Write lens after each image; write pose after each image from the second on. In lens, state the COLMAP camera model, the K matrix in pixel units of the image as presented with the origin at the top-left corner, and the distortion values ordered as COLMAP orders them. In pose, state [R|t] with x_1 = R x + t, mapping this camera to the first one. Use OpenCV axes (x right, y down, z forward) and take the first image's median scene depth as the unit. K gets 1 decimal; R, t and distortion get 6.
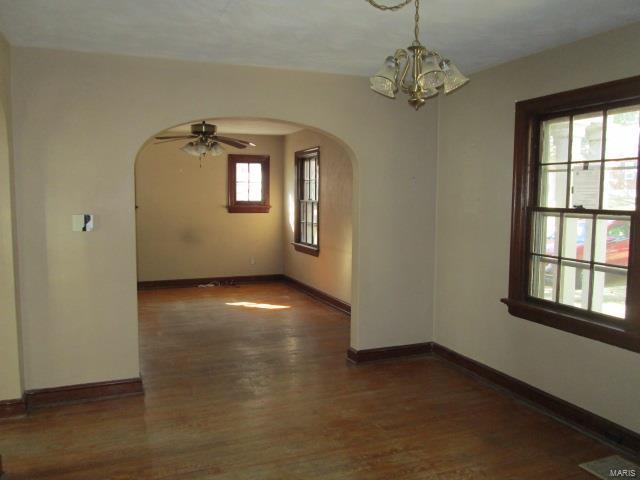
lens RADIAL K [[542.2, 0, 320.0], [0, 542.2, 240.0], [0, 0, 1]] dist [-0.010683, -0.016557]
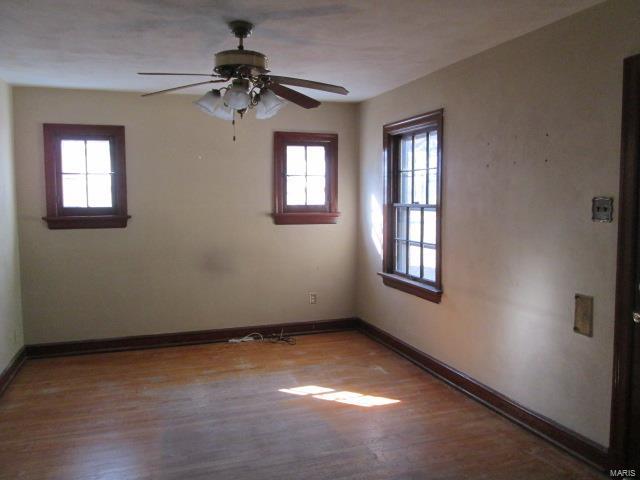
lens RADIAL K [[542.2, 0, 320.0], [0, 542.2, 240.0], [0, 0, 1]] dist [-0.010683, -0.016557]
pose [[0.998972, -0.008191, -0.044591, -0.090617], [0.008074, 0.999964, -0.002786, -0.030717], [0.044612, 0.002423, 0.999001, 0.379340]]
